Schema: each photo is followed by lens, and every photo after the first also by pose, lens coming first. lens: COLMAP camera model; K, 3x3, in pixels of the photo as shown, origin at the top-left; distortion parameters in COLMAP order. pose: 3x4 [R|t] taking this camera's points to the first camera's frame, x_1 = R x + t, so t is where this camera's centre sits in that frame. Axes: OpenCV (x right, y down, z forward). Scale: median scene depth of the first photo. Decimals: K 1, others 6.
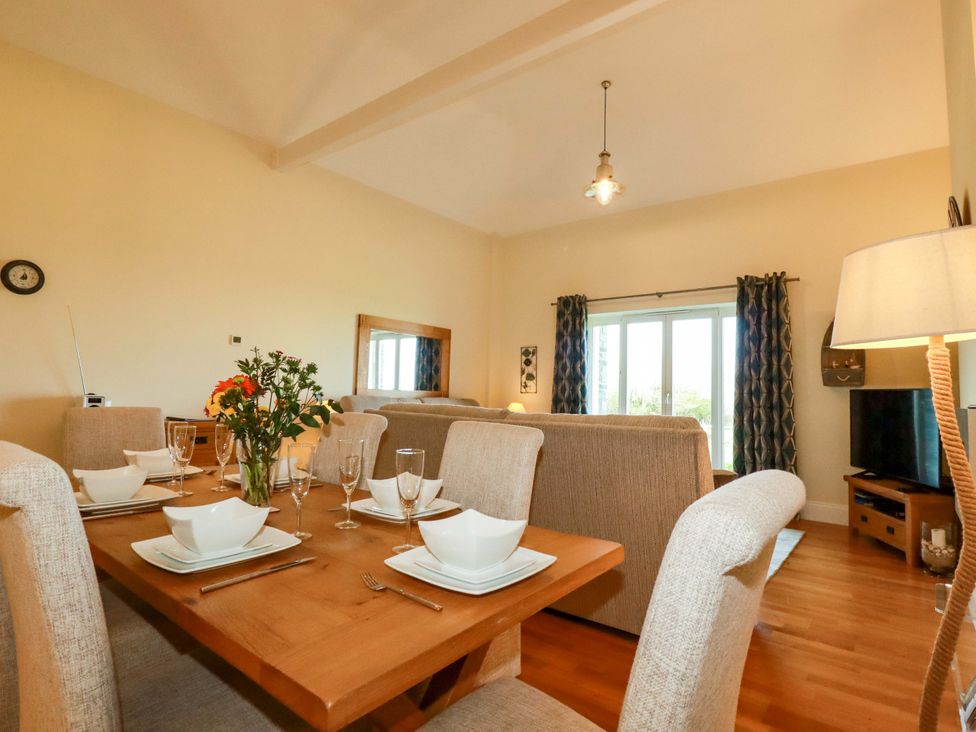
lens RADIAL K [[520.9, 0, 492.9], [0, 520.9, 360.8], [0, 0, 1]] dist [0.001063, -0.017437]
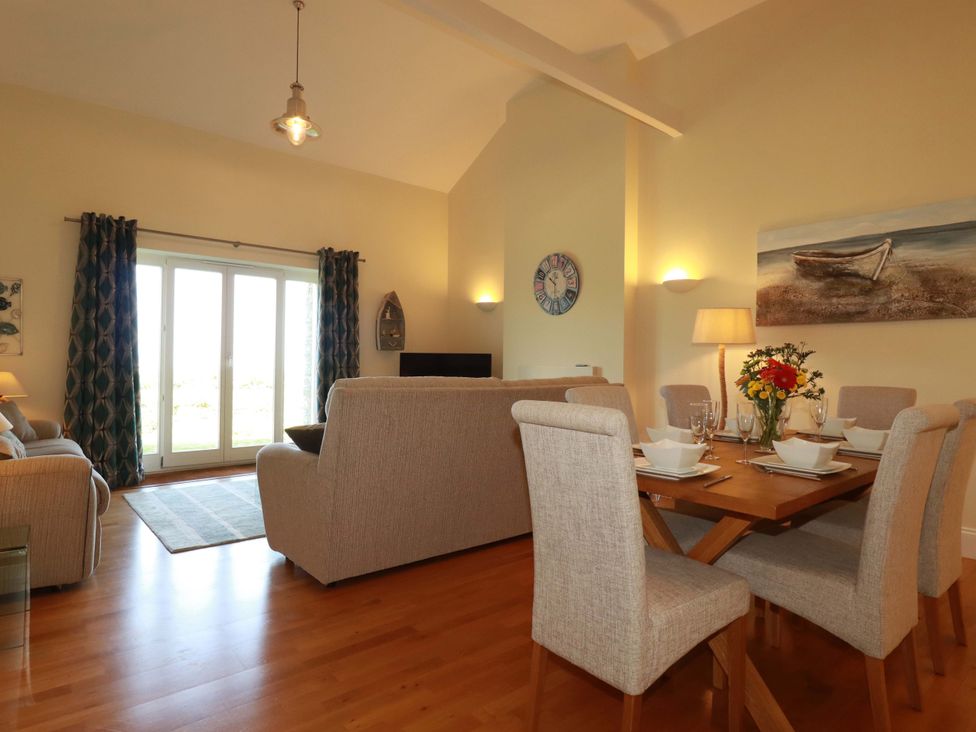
lens RADIAL K [[571.9, 0, 492.9], [0, 571.9, 361.2], [0, 0, 1]] dist [-0.002367, -0.004374]
pose [[0.178669, -0.019938, 0.983707, -0.517679], [-0.071026, 0.996925, 0.033106, 0.007714], [-0.981342, -0.075784, 0.176704, 0.356200]]
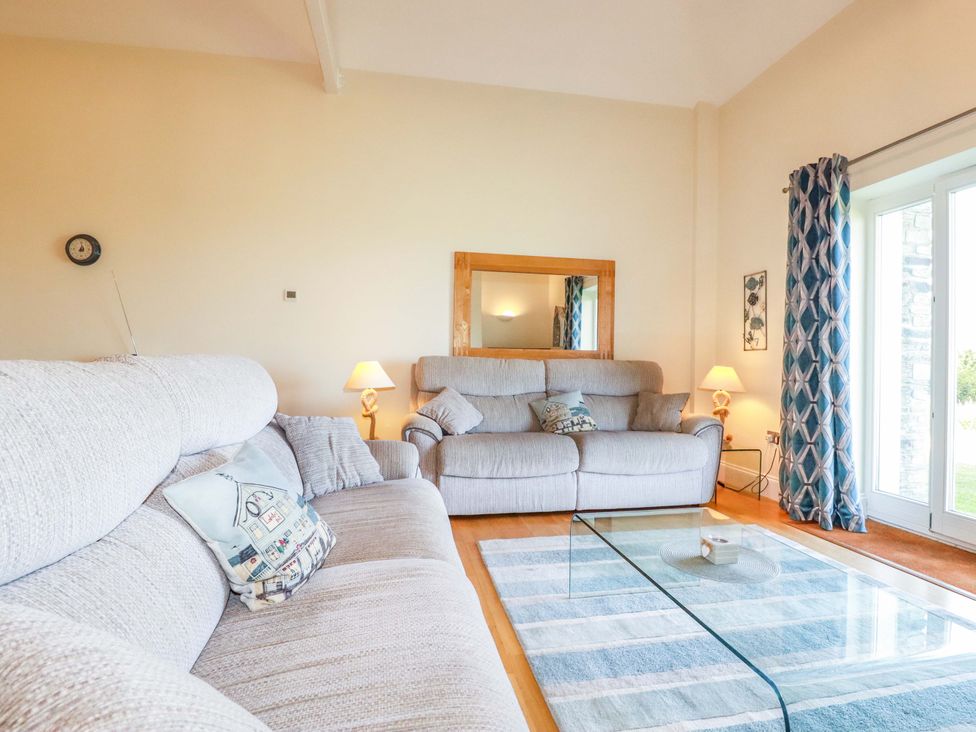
lens RADIAL K [[520.9, 0, 492.9], [0, 520.9, 360.8], [0, 0, 1]] dist [0.001063, -0.017437]
pose [[0.763713, -0.018029, -0.645304, 0.243194], [0.049608, 0.998293, 0.030819, 0.043856], [0.643647, -0.055549, 0.763304, 0.379064]]
